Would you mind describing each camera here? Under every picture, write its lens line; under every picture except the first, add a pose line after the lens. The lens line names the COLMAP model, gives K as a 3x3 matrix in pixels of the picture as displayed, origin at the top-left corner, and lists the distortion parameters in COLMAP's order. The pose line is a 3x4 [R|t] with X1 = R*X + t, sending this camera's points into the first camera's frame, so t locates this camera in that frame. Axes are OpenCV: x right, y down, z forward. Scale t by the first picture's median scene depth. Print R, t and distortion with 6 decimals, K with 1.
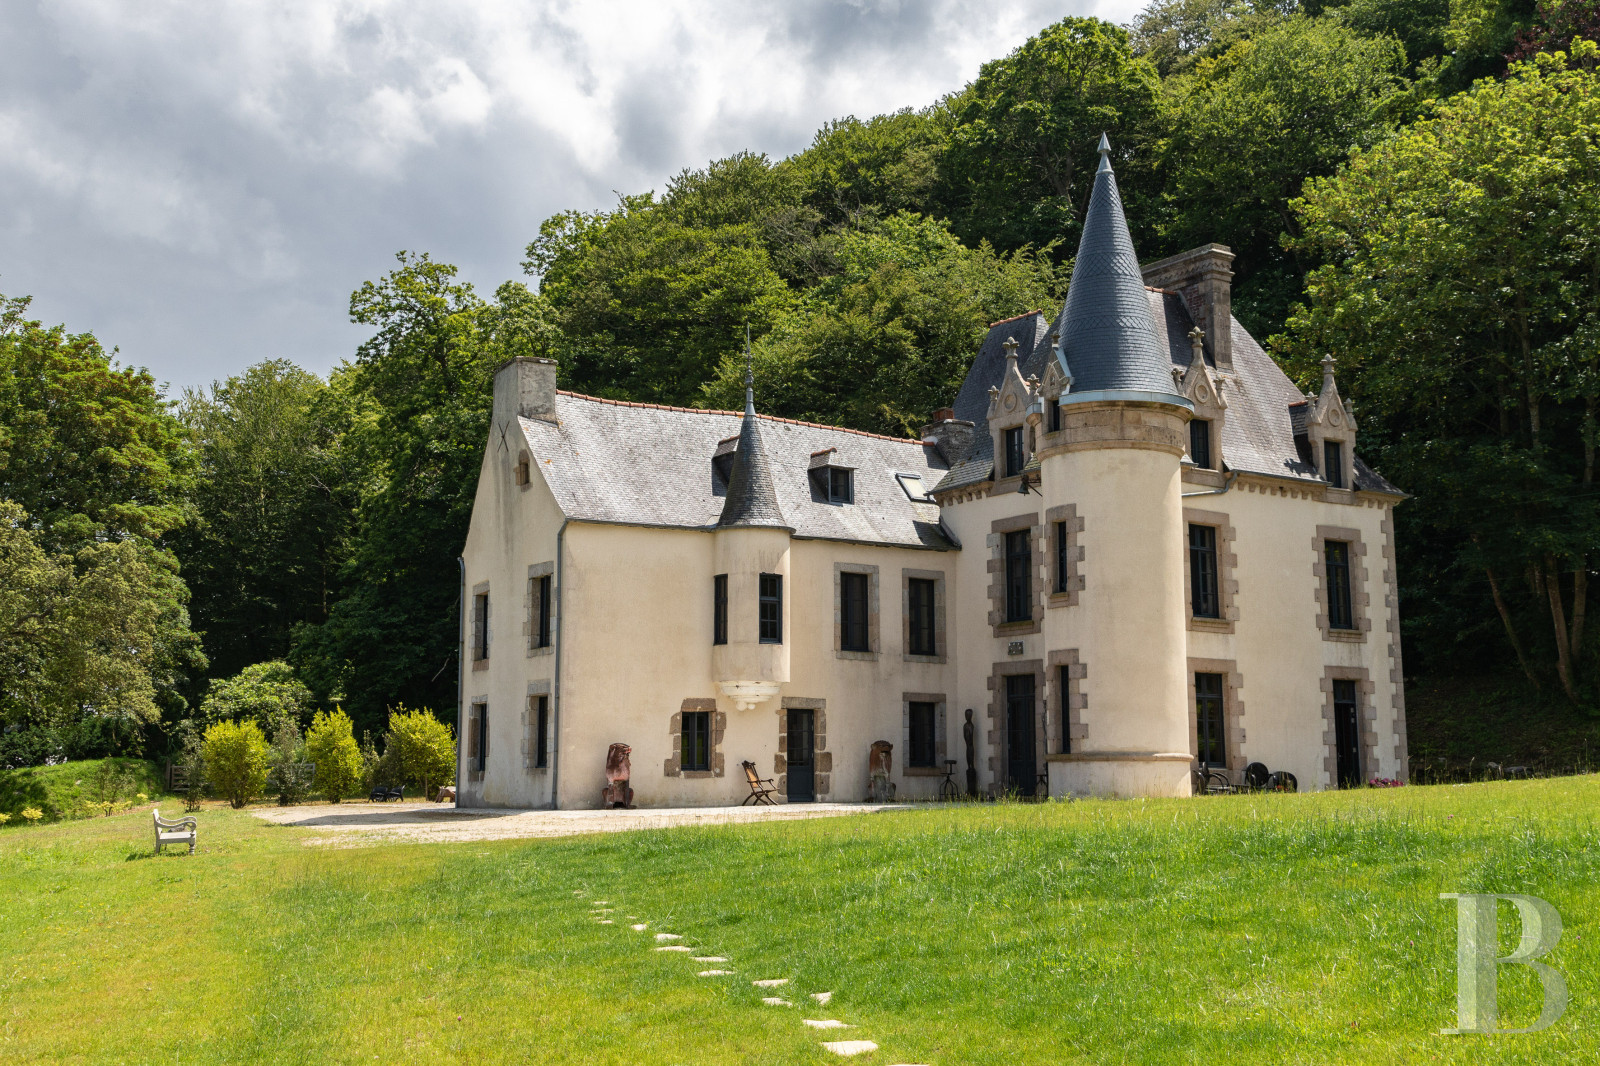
lens RADIAL K [[1686.8, 0, 800.2], [0, 1686.8, 535.5], [0, 0, 1]] dist [0.075964, 0.000000]
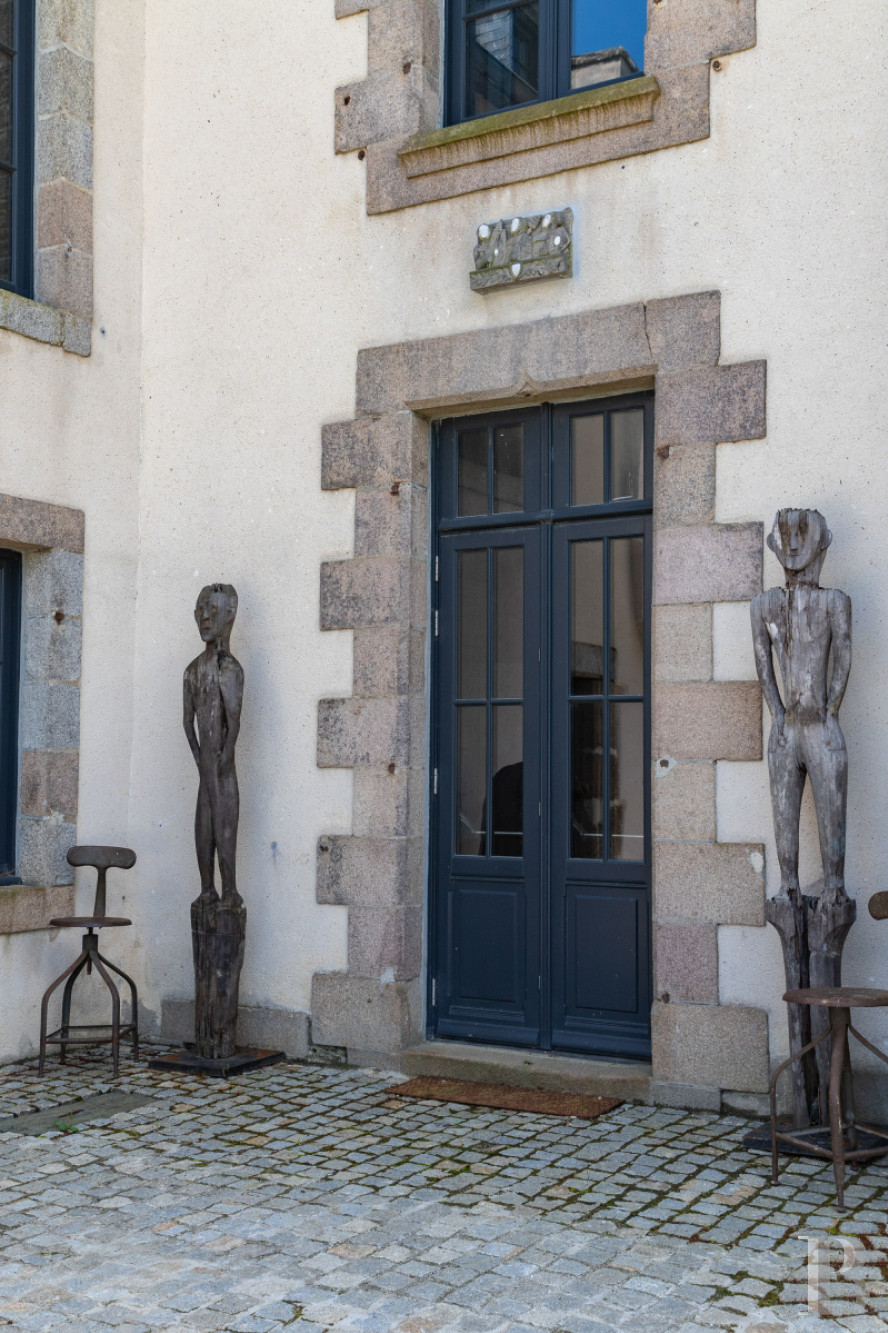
lens RADIAL K [[1405.3, 0, 445.0], [0, 1405.3, 668.4], [0, 0, 1]] dist [0.075964, 0.000000]
pose [[0.902902, 0.031586, 0.428685, 0.055291], [-0.065340, 0.995792, 0.064250, 0.100936], [-0.424852, -0.086022, 0.901167, 0.850010]]
